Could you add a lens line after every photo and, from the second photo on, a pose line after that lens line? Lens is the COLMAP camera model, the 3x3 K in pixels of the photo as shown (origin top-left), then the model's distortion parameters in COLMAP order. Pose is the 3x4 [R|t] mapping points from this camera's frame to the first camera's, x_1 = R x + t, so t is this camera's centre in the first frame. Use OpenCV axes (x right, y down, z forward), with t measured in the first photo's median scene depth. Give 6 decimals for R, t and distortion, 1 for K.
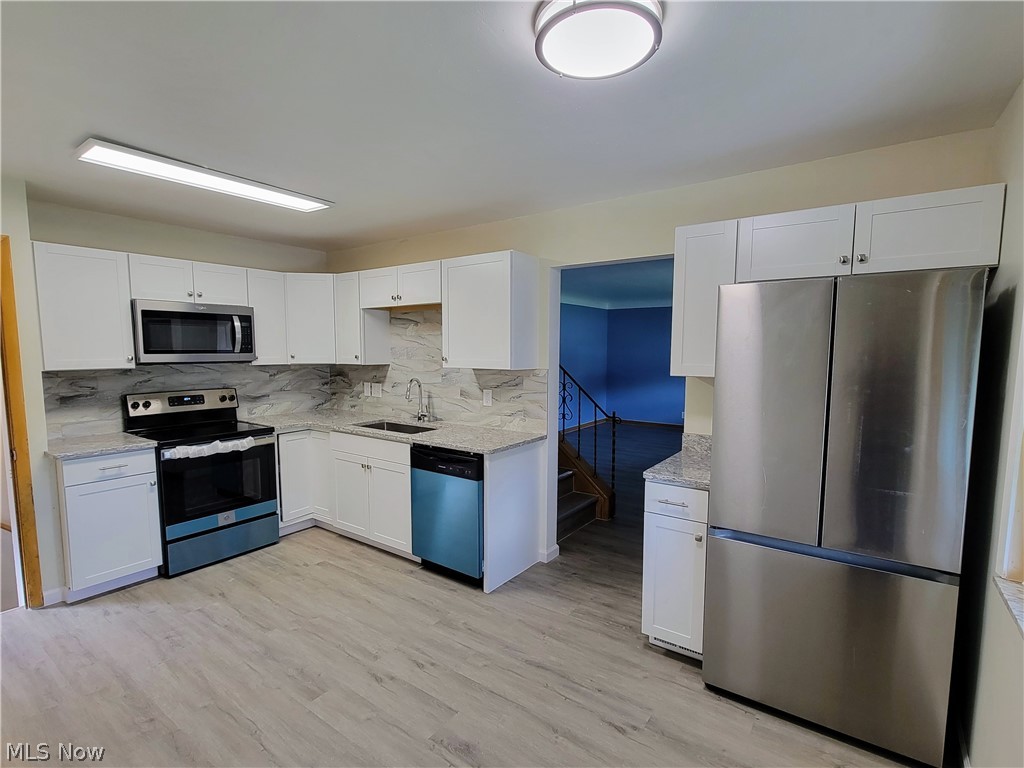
lens RADIAL K [[491.7, 0, 514.9], [0, 491.7, 393.2], [0, 0, 1]] dist [-0.001887, 0.000003]
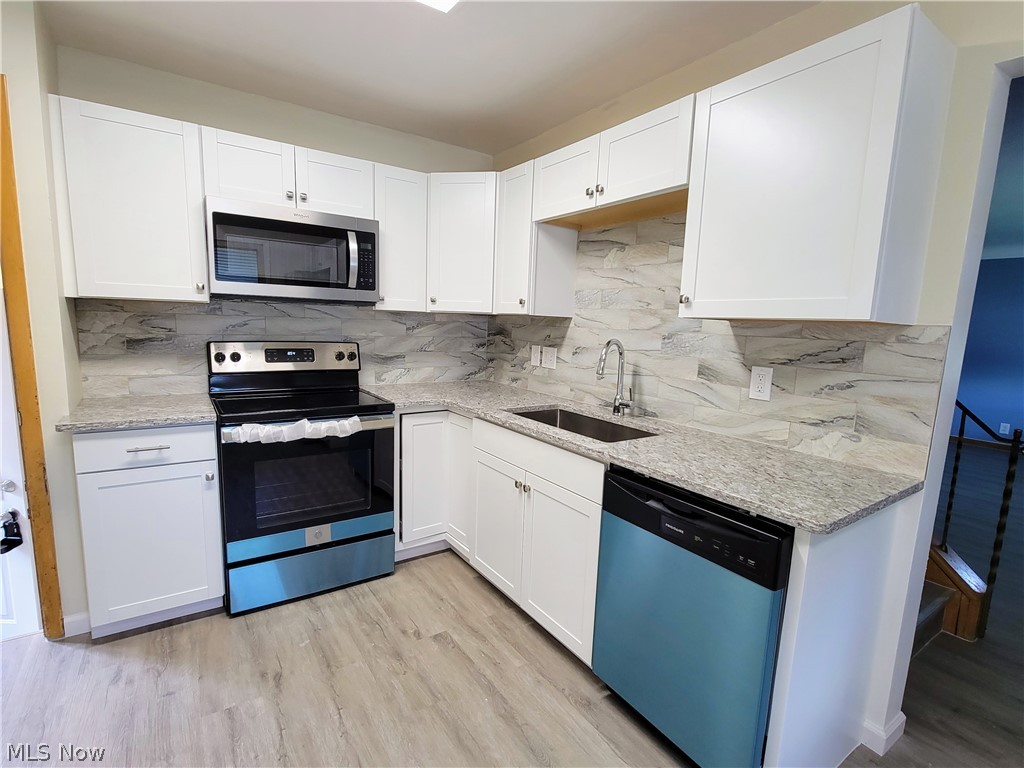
lens RADIAL K [[491.7, 0, 512.0], [0, 491.7, 389.9], [0, 0, 1]] dist [-0.001887, 0.000003]
pose [[0.936619, 0.079113, -0.341302, -0.126809], [-0.064883, 0.996488, 0.052929, 0.006151], [0.344290, -0.027429, 0.938462, 0.461924]]
